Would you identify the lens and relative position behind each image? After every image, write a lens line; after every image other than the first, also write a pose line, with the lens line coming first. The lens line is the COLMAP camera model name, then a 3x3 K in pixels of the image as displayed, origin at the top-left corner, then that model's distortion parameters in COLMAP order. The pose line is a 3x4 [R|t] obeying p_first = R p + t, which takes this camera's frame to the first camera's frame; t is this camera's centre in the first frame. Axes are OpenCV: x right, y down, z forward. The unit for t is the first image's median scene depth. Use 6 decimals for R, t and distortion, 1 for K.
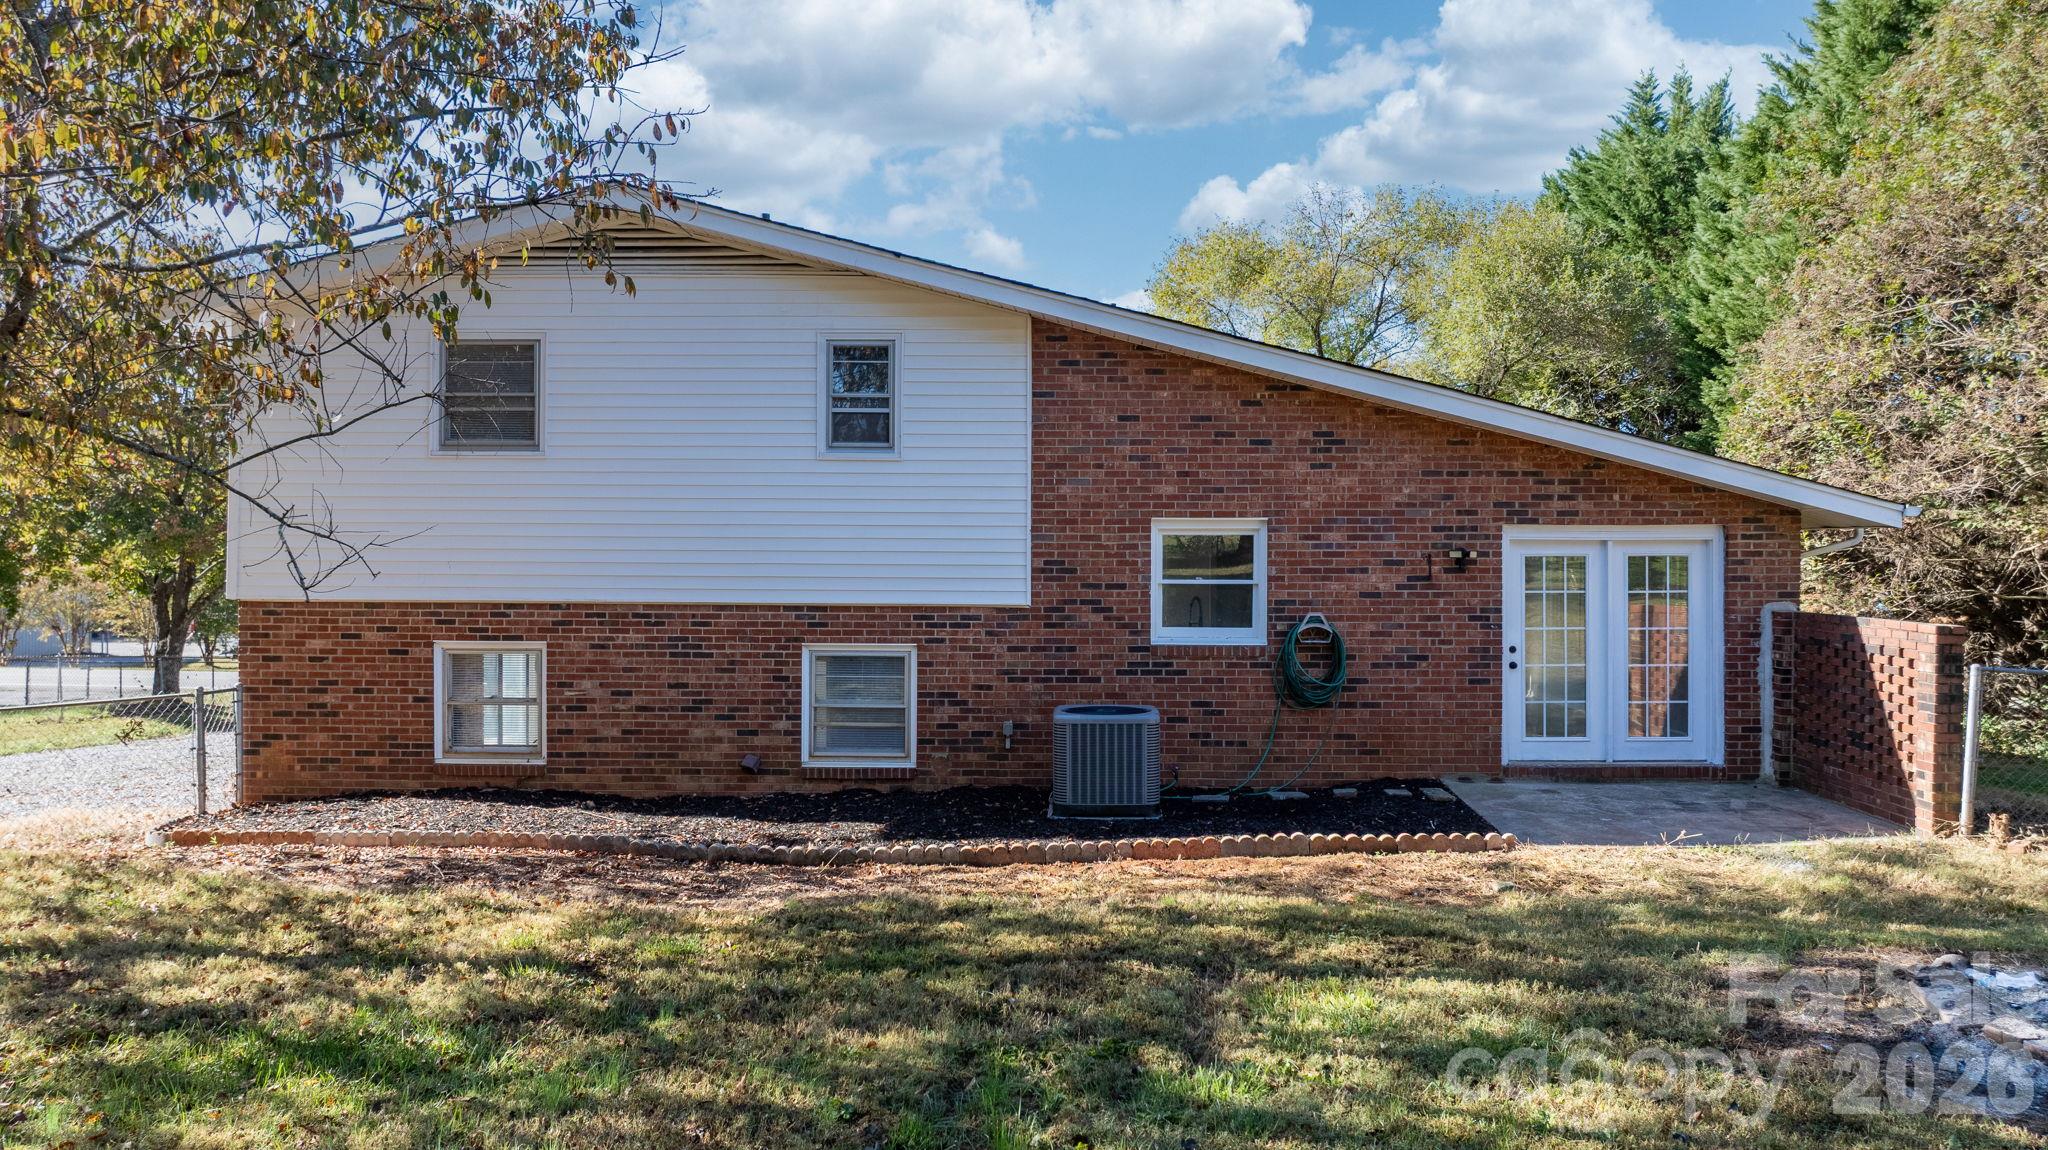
lens RADIAL K [[1441.3, 0, 1027.1], [0, 1441.3, 573.6], [0, 0, 1]] dist [-0.004051, -0.007933]
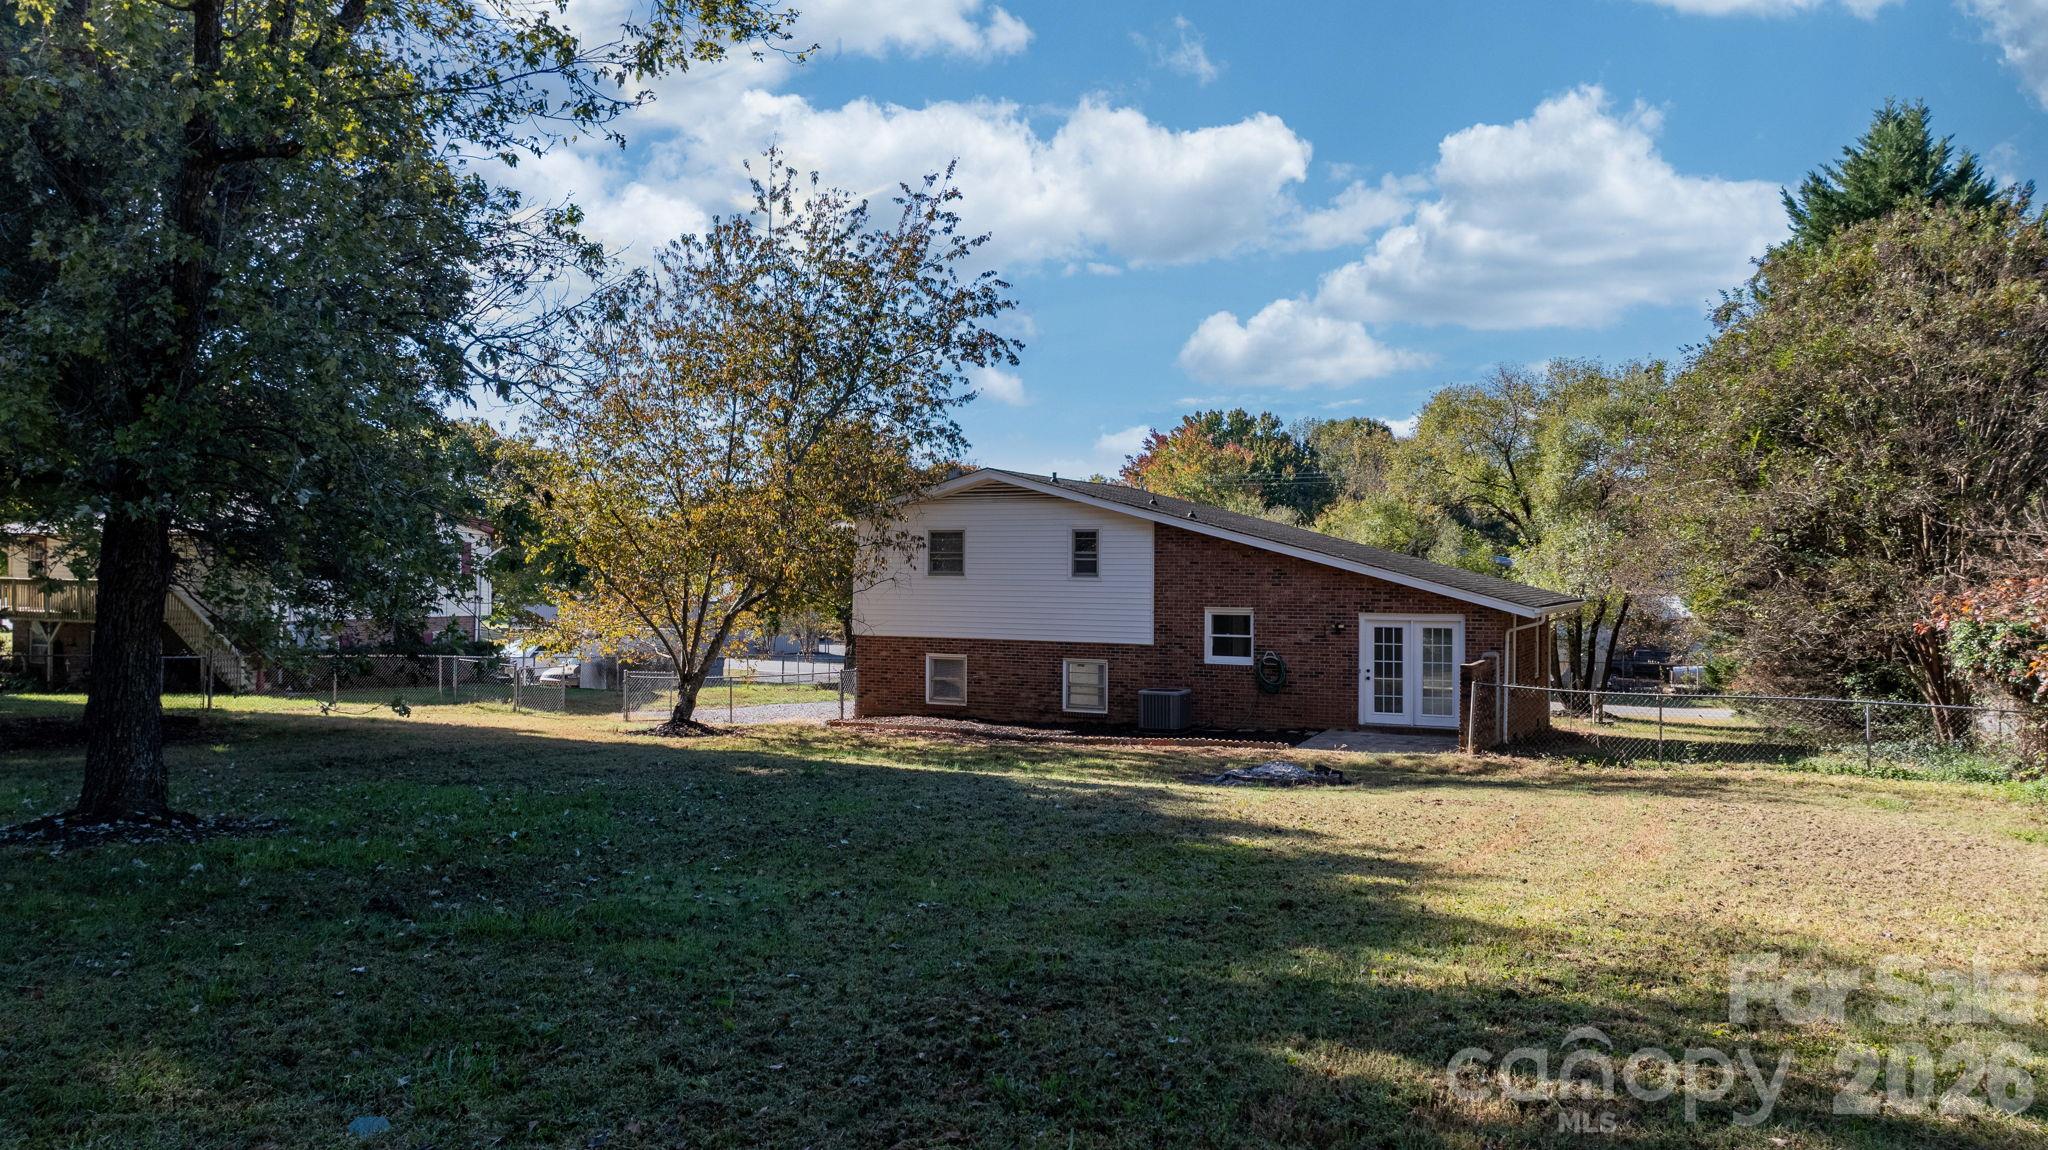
lens RADIAL K [[1441.3, 0, 1025.4], [0, 1441.3, 579.5], [0, 0, 1]] dist [-0.004051, -0.007933]
pose [[0.904981, 0.004733, -0.425427, 0.792529], [-0.006977, 0.999969, -0.003715, -0.071579], [0.425396, 0.006330, 0.904985, -1.158578]]
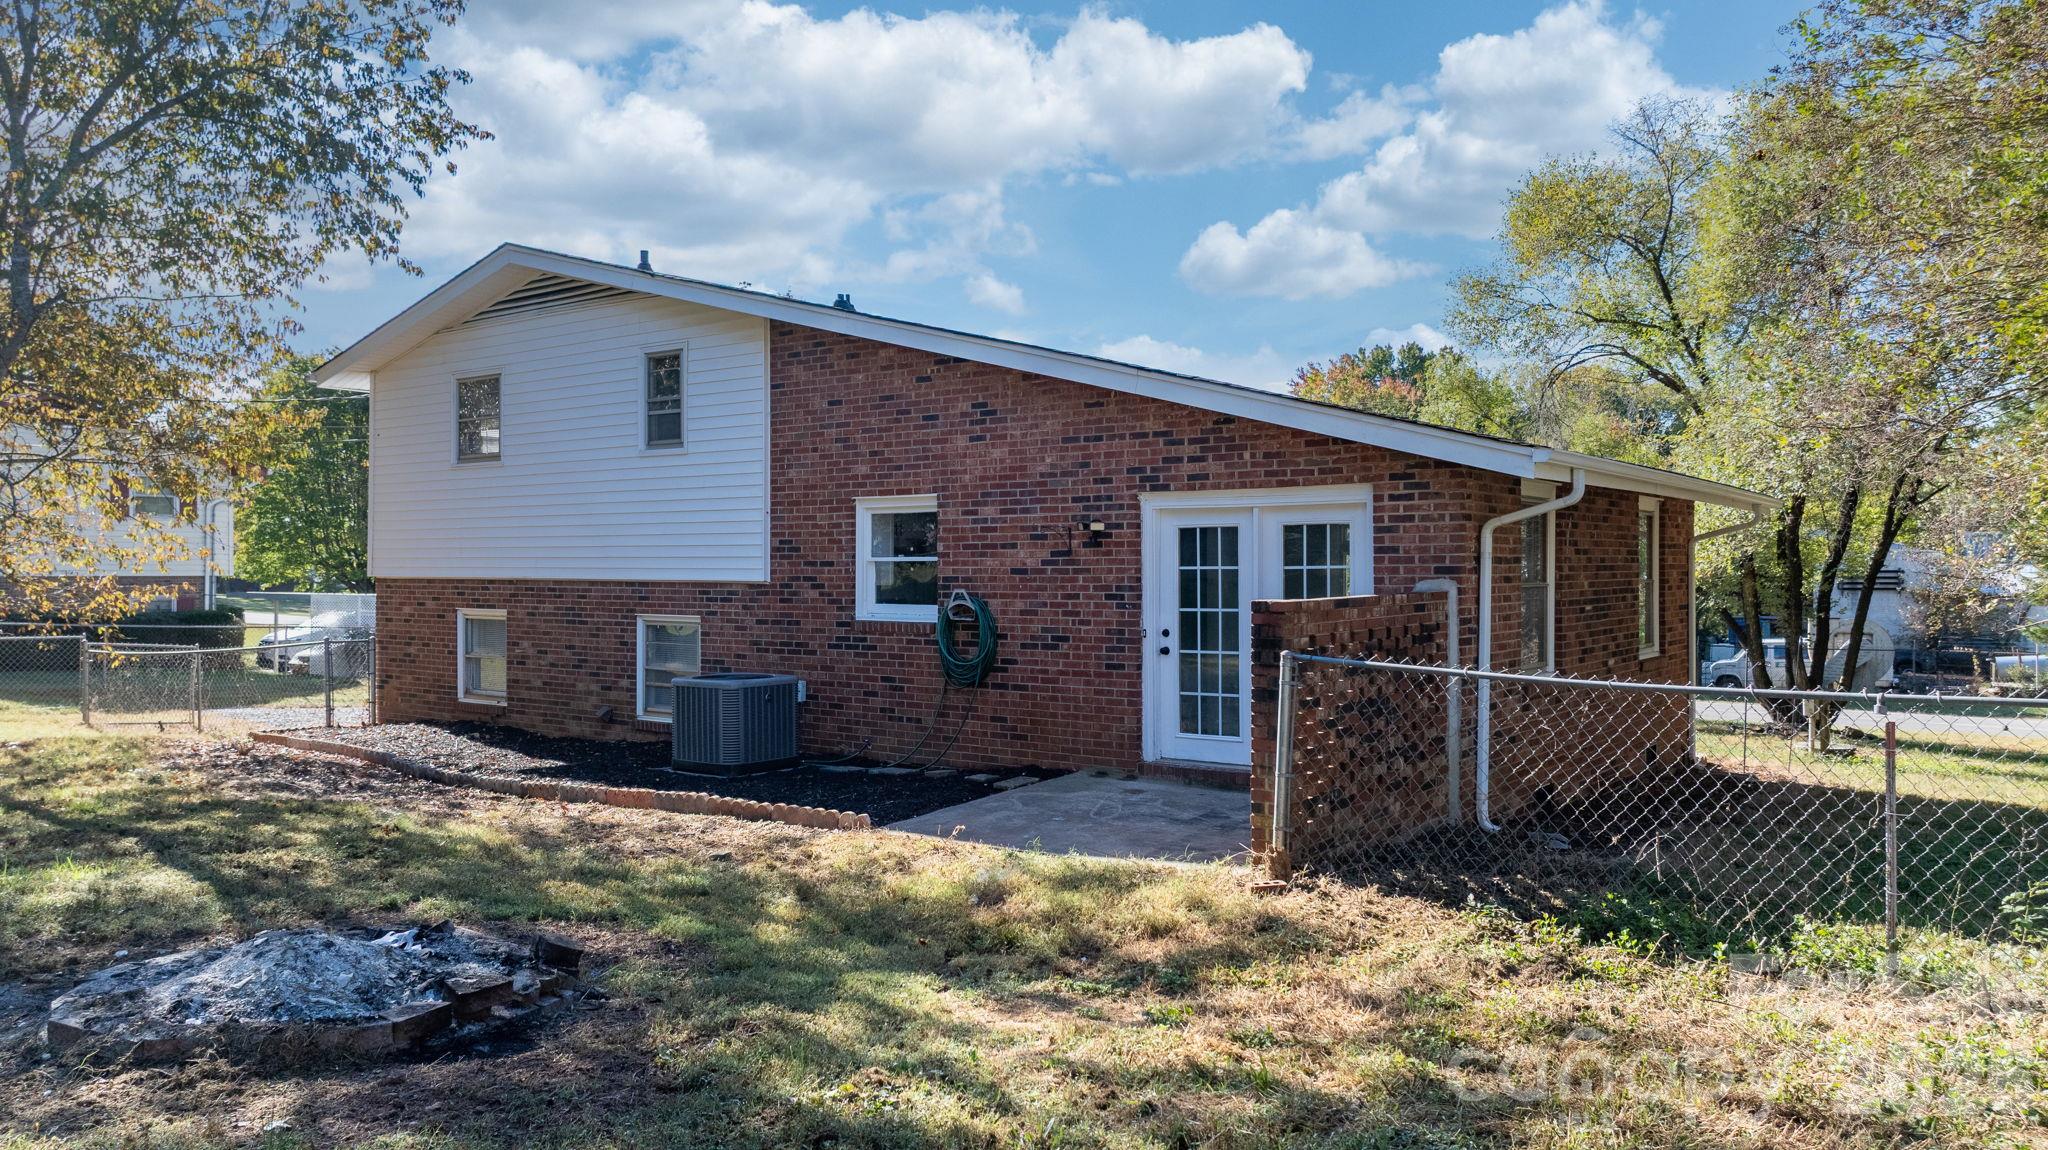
lens RADIAL K [[1441.3, 0, 1031.9], [0, 1441.3, 565.3], [0, 0, 1]] dist [-0.004051, -0.007933]
pose [[0.818740, -0.004376, -0.574148, 0.786902], [-0.002148, 0.999941, -0.010685, 0.020937], [0.574160, 0.009982, 0.818682, 0.227309]]
